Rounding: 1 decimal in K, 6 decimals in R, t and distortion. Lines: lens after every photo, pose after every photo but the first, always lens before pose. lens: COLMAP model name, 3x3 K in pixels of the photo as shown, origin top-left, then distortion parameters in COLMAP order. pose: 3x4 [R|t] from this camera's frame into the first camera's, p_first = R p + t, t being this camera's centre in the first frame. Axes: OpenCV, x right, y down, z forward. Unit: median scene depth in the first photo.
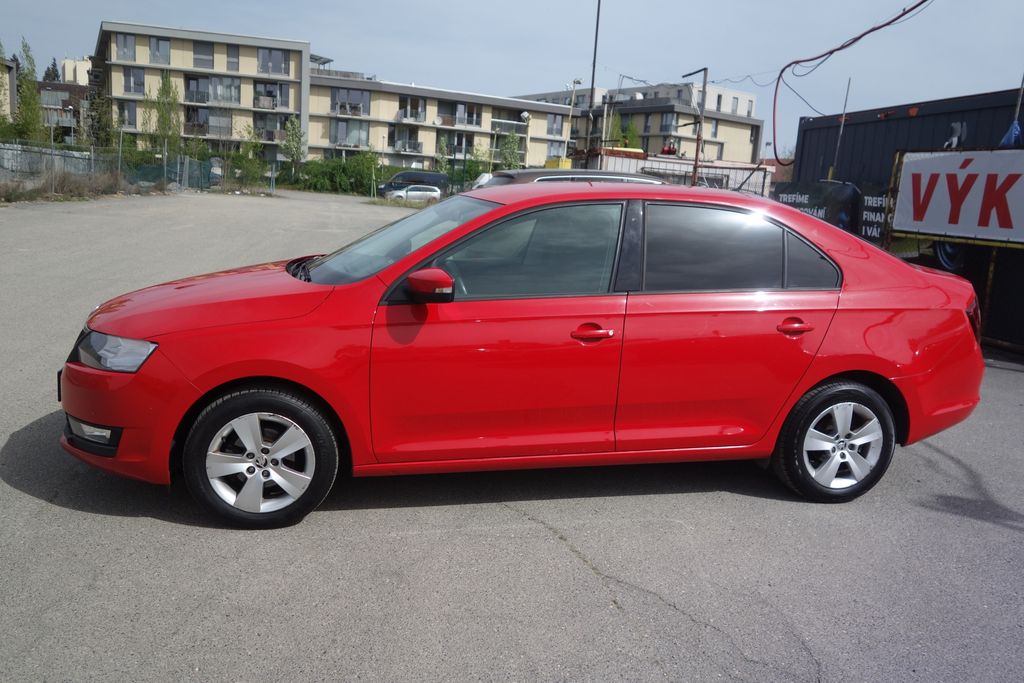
lens RADIAL K [[815.2, 0, 512.4], [0, 815.2, 343.3], [0, 0, 1]] dist [0.003681, 0.000943]
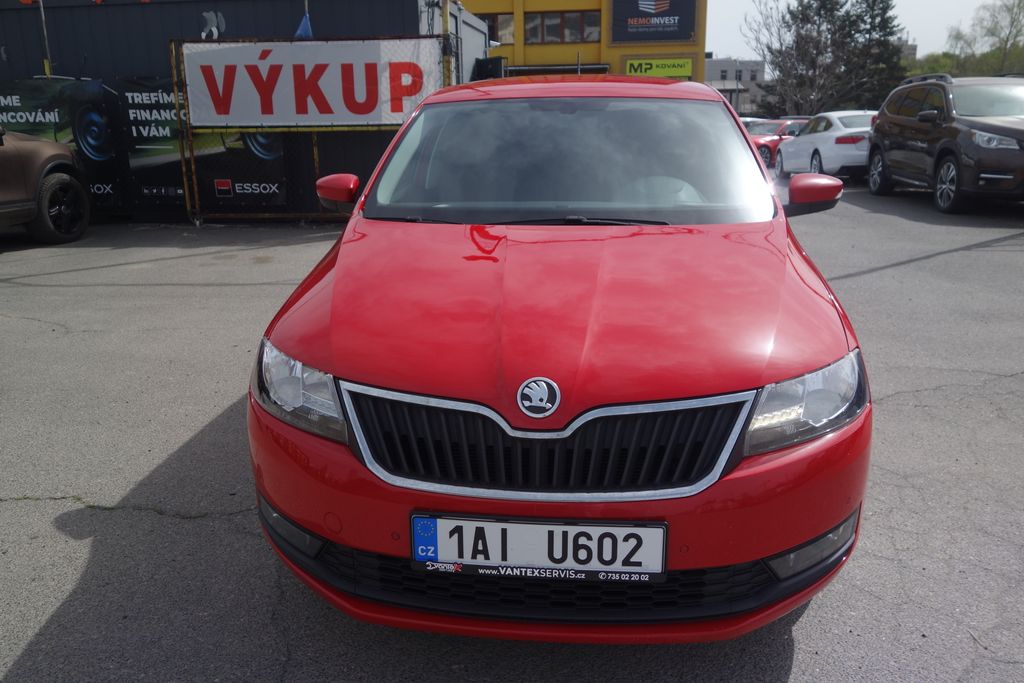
lens RADIAL K [[815.2, 0, 512.1], [0, 815.2, 339.1], [0, 0, 1]] dist [0.003681, 0.000943]
pose [[0.322790, -0.317664, 0.891569, -0.068896], [0.210883, 0.942453, 0.259444, -0.014418], [-0.922678, 0.104271, 0.371205, 0.063792]]
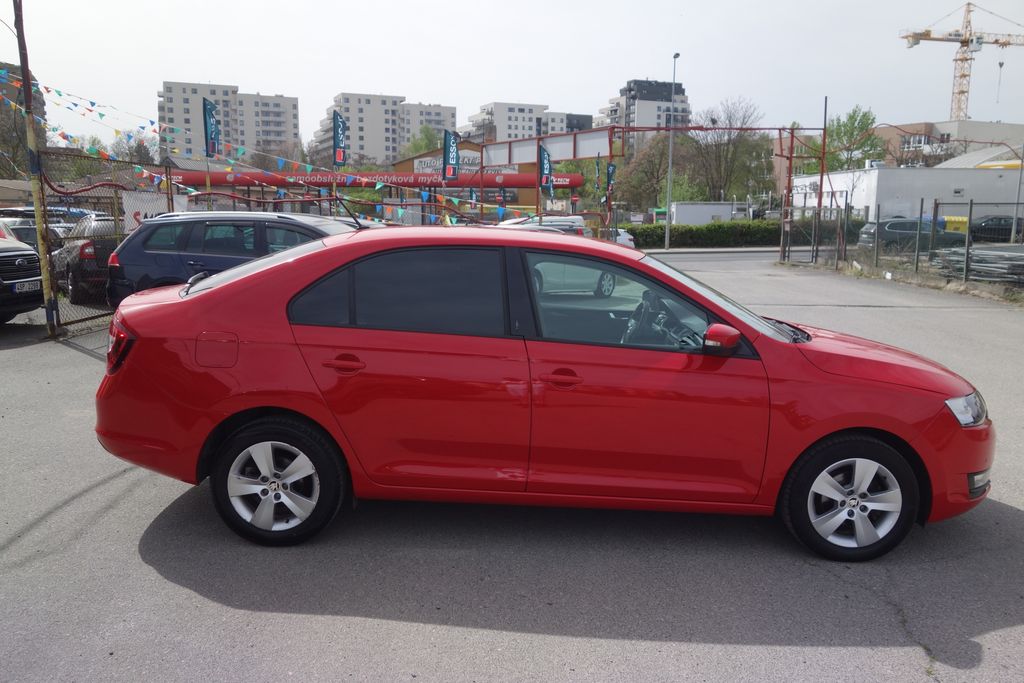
lens RADIAL K [[815.2, 0, 511.0], [0, 815.2, 348.0], [0, 0, 1]] dist [0.003681, 0.000943]
pose [[-0.968927, -0.113153, 0.219948, -0.011837], [-0.027802, 0.933415, 0.357720, -0.035835], [-0.245780, 0.340490, -0.907557, 0.167187]]
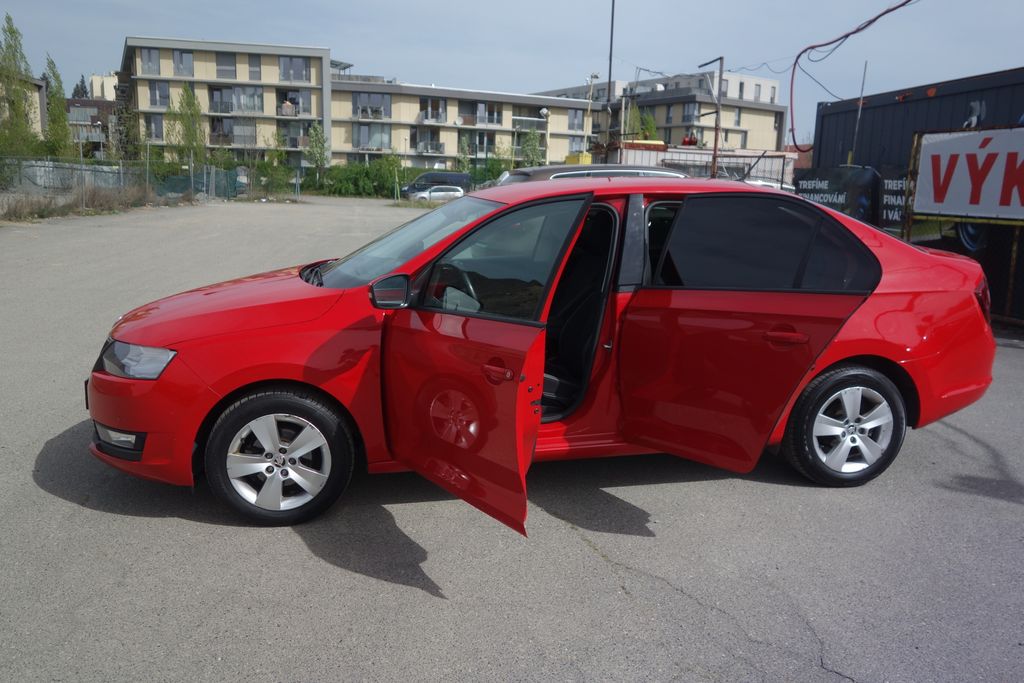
lens RADIAL K [[815.2, 0, 512.8], [0, 815.2, 343.4], [0, 0, 1]] dist [0.003681, 0.000943]
pose [[0.998844, -0.032740, -0.035184, 0.001926], [0.032863, 0.999456, 0.002933, 0.000159], [0.035069, -0.004086, 0.999377, -0.001606]]
